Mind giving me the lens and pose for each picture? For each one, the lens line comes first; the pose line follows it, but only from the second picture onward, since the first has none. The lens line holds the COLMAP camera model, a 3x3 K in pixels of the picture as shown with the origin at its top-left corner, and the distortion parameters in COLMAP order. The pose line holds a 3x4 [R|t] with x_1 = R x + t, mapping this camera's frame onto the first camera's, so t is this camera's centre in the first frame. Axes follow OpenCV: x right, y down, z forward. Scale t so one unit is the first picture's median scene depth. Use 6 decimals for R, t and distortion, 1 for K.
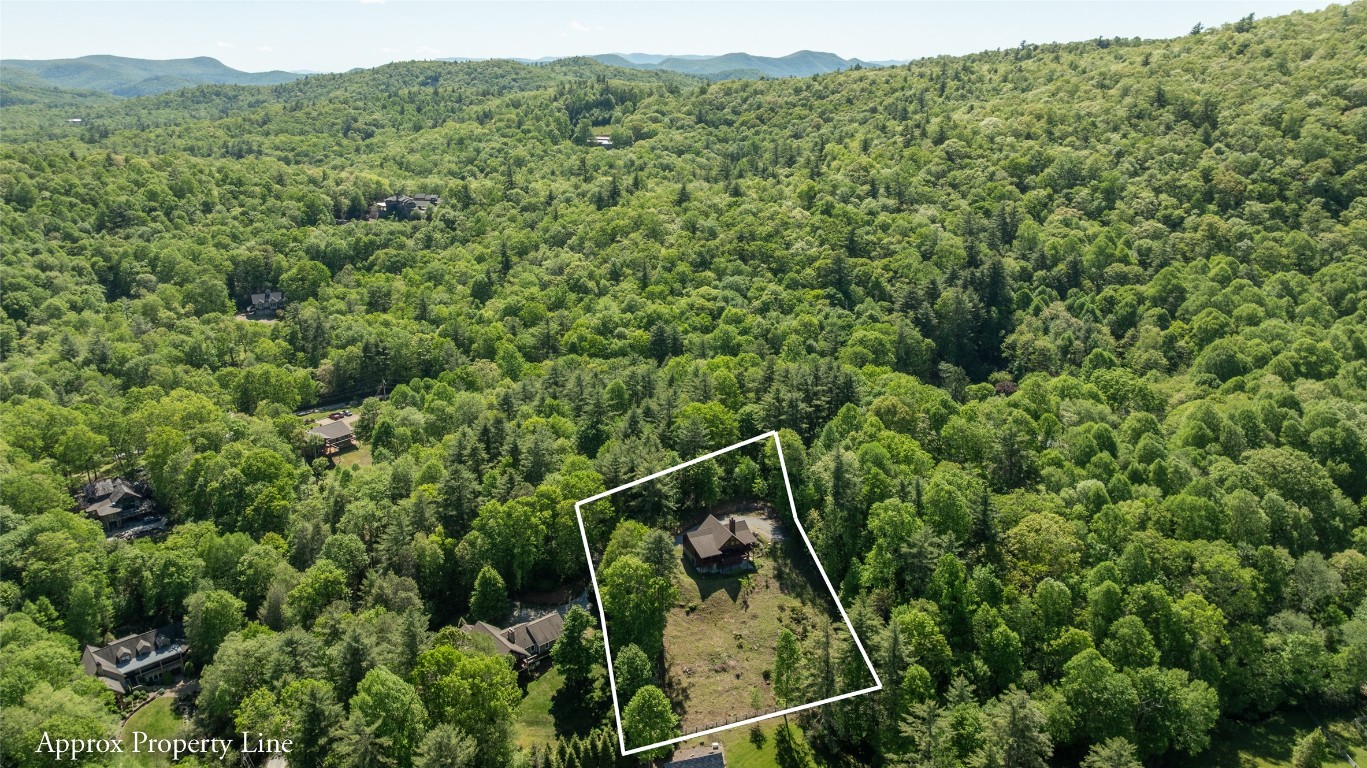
lens RADIAL K [[949.5, 0, 683.5], [0, 949.5, 384.0], [0, 0, 1]] dist [0.006196, -0.059250]
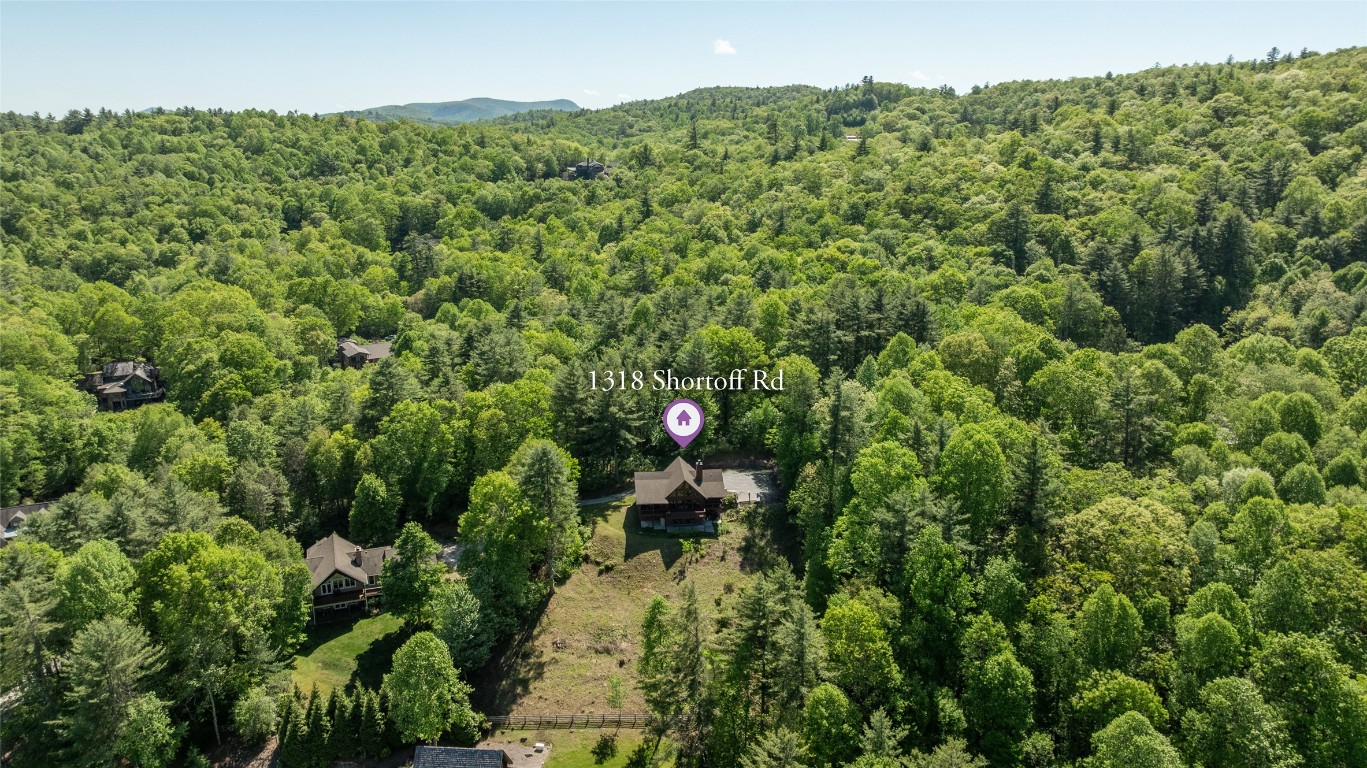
lens RADIAL K [[955.8, 0, 683.5], [0, 955.8, 384.0], [0, 0, 1]] dist [-0.042756, 0.047022]
pose [[0.945814, 0.095257, -0.310423, 0.158693], [-0.109574, 0.993556, -0.028974, 0.062833], [0.305662, 0.061419, 0.950157, 0.176598]]
